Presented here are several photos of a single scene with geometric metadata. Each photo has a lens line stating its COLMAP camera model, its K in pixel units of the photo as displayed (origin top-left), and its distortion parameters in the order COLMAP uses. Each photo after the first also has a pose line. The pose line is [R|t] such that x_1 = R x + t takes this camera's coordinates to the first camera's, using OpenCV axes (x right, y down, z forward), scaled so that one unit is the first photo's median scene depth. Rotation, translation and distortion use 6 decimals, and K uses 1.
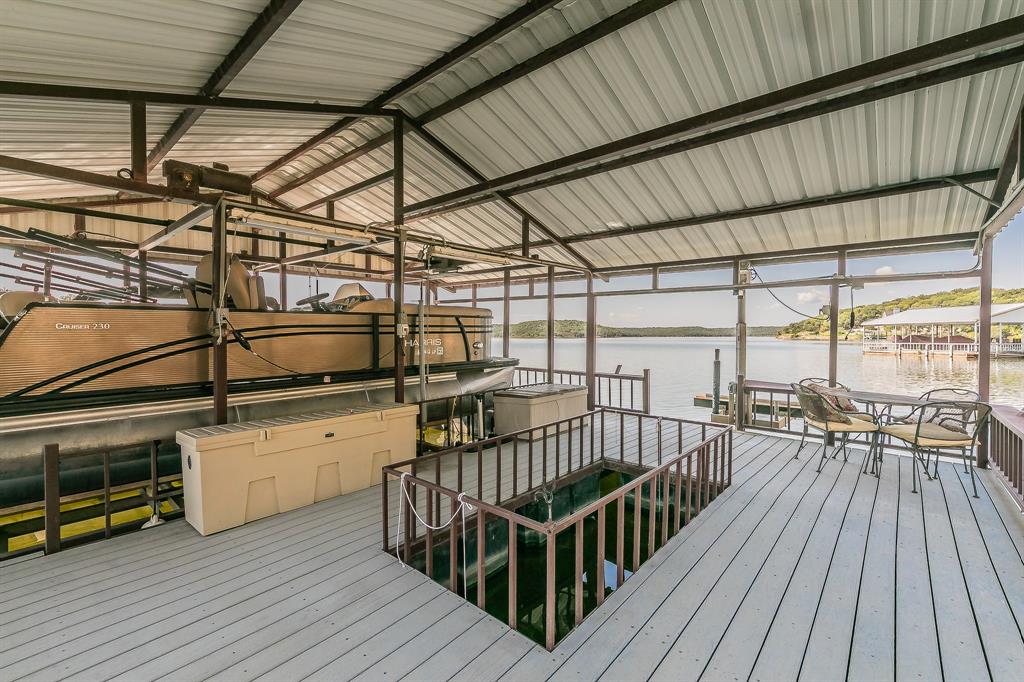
lens RADIAL K [[433.3, 0, 516.2], [0, 433.3, 338.7], [0, 0, 1]] dist [-0.000246, 0.000208]
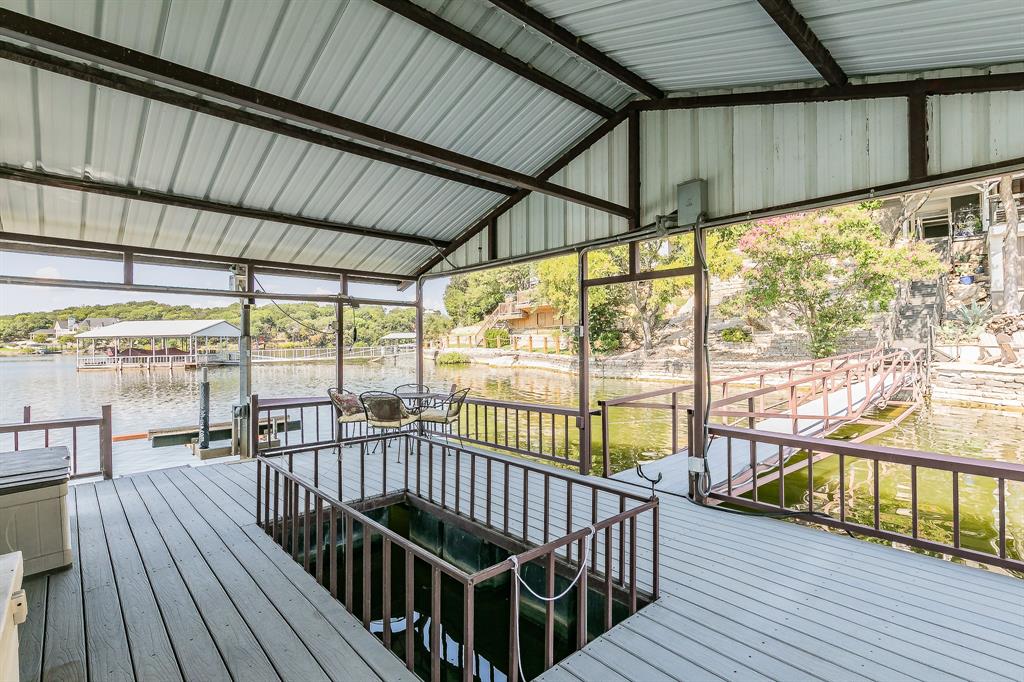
lens RADIAL K [[486.8, 0, 512.0], [0, 486.8, 341.0], [0, 0, 1]] dist [0.000274, -0.000315]
pose [[0.114610, -0.001807, 0.993409, -0.450192], [0.025266, 0.999680, -0.001096, -0.013068], [-0.993089, 0.025225, 0.114619, 0.398828]]
